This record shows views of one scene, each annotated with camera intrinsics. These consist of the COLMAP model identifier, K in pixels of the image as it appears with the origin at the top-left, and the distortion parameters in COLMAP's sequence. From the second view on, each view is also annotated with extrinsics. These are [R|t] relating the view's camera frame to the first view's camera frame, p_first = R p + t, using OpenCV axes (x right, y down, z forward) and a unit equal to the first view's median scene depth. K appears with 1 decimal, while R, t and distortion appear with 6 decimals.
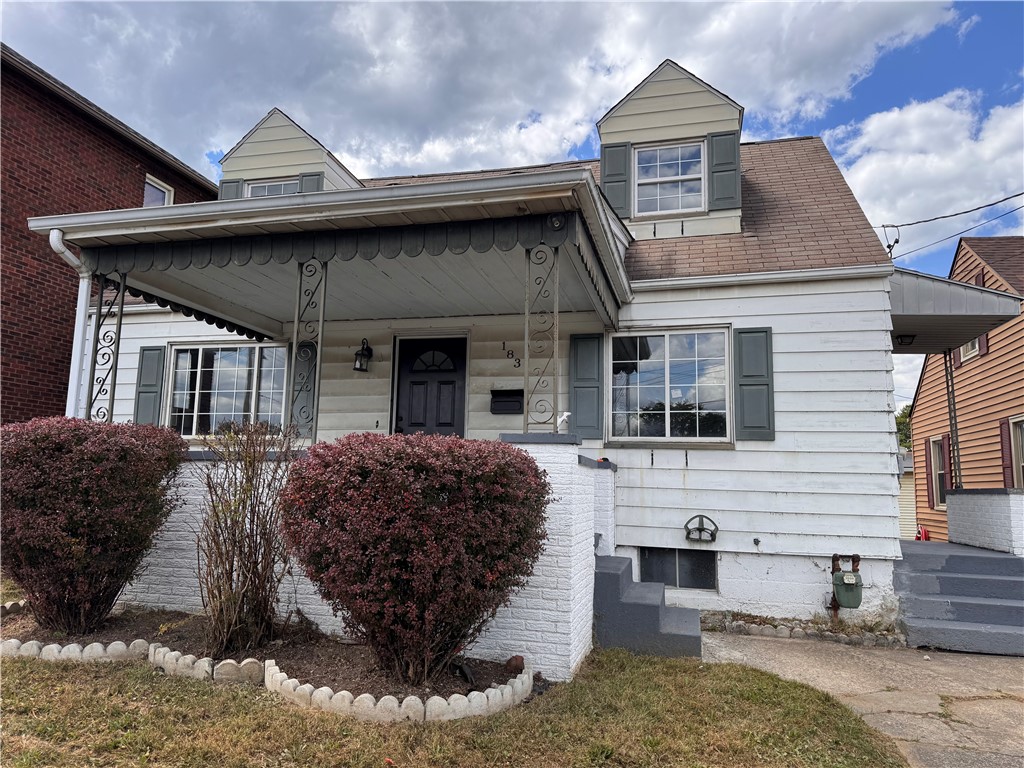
lens RADIAL K [[721.3, 0, 501.1], [0, 721.3, 373.4], [0, 0, 1]] dist [0.065705, -0.066568]
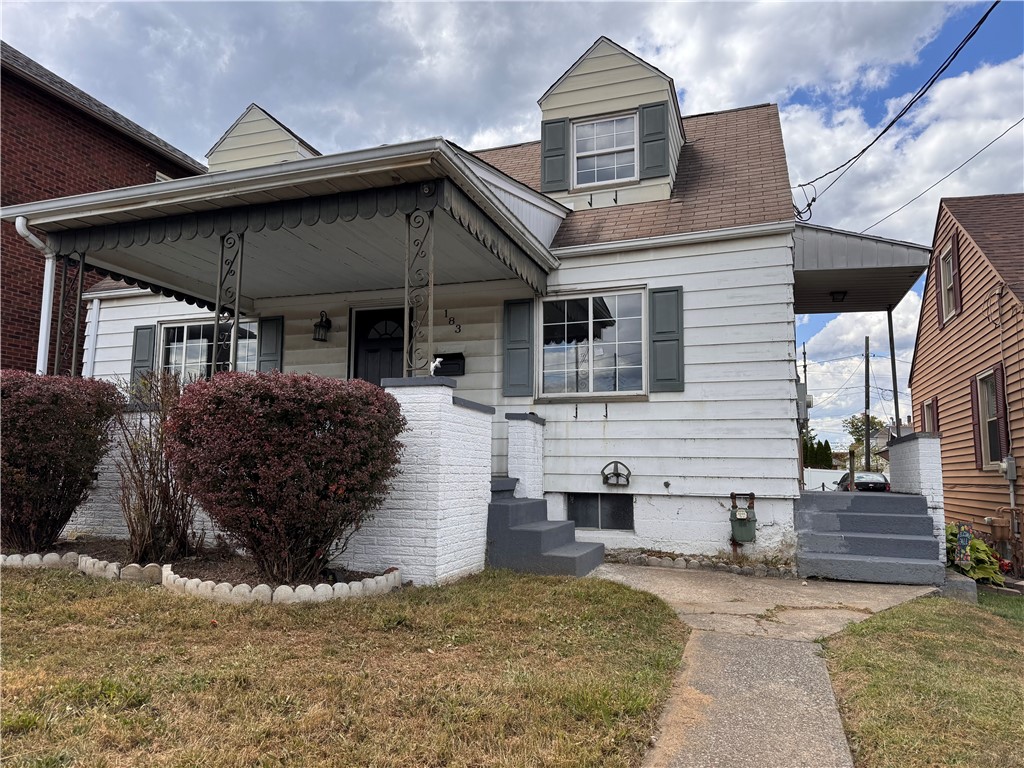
lens RADIAL K [[721.3, 0, 512.2], [0, 721.3, 387.2], [0, 0, 1]] dist [0.065705, -0.066568]
pose [[0.996534, -0.023033, -0.079929, 0.199166], [0.025352, 0.999283, 0.028122, 0.047494], [0.079224, -0.030051, 0.996404, -0.079898]]
